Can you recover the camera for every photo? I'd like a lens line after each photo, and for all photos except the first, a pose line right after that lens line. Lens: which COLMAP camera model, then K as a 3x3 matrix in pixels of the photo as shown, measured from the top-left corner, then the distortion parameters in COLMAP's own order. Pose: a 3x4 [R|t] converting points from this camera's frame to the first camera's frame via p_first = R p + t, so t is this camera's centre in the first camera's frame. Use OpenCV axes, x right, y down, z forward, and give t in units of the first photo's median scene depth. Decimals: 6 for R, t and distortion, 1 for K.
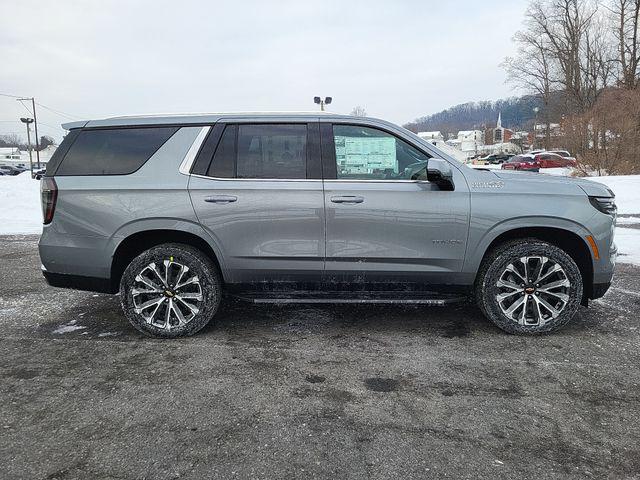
lens RADIAL K [[481.1, 0, 301.8], [0, 481.1, 236.1], [0, 0, 1]] dist [0.031005, -0.033165]
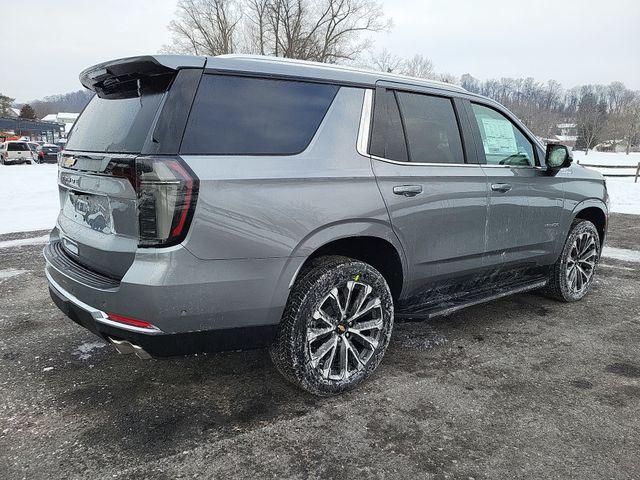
lens RADIAL K [[481.1, 0, 309.7], [0, 481.1, 239.4], [0, 0, 1]] dist [0.031005, -0.033165]
pose [[0.790021, -0.087732, 0.606770, -0.737095], [0.065589, 0.996123, 0.058630, -0.053254], [-0.609561, -0.006522, 0.792712, 0.489757]]
